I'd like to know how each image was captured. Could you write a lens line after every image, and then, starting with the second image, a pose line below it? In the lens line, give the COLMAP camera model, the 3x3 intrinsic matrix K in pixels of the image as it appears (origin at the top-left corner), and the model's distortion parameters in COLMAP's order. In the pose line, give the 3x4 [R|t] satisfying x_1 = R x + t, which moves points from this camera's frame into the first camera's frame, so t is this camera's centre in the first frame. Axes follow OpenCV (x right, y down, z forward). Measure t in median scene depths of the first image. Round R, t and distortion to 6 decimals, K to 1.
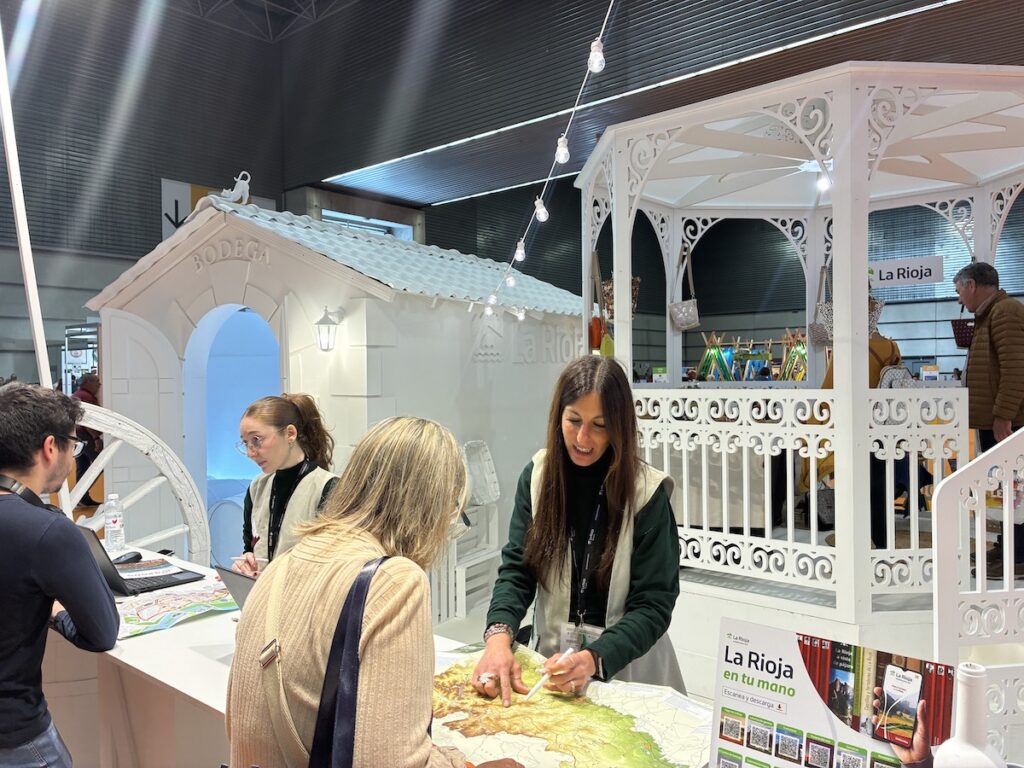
lens RADIAL K [[787.9, 0, 512.3], [0, 787.9, 384.1], [0, 0, 1]] dist [-0.007351, -0.003990]
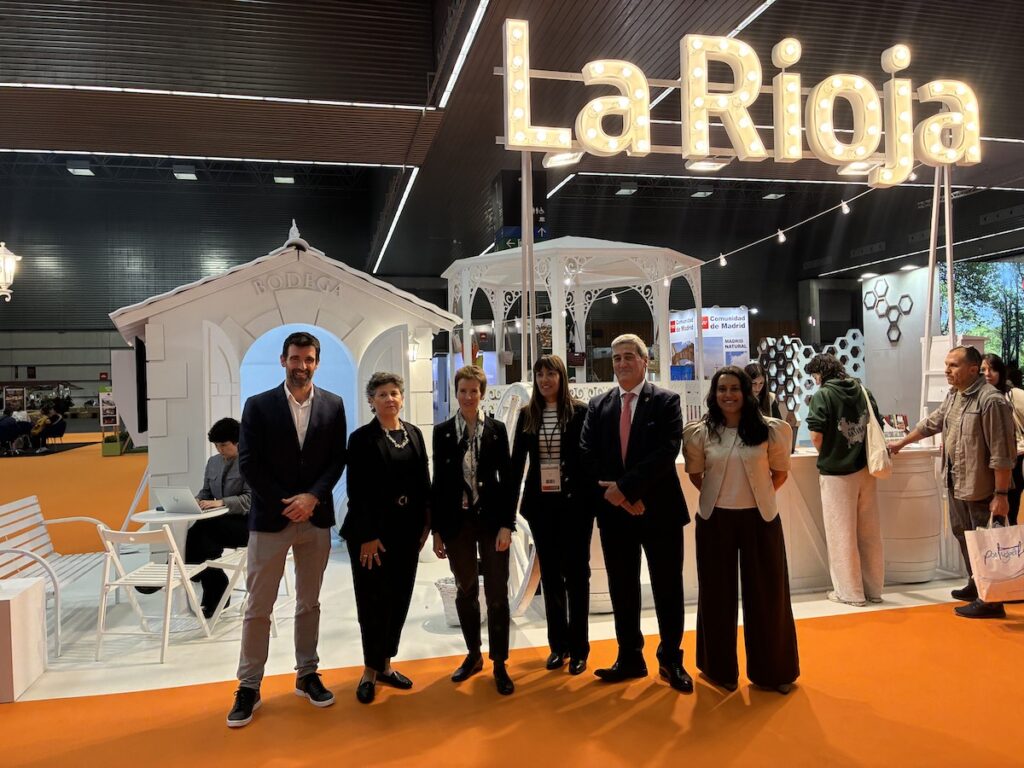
lens RADIAL K [[787.9, 0, 510.7], [0, 787.9, 384.5], [0, 0, 1]] dist [-0.007351, -0.003990]
pose [[0.582521, 0.000856, 0.812815, -1.199535], [0.024047, 0.999544, -0.018286, 0.029842], [-0.812460, 0.030197, 0.582235, -0.019648]]
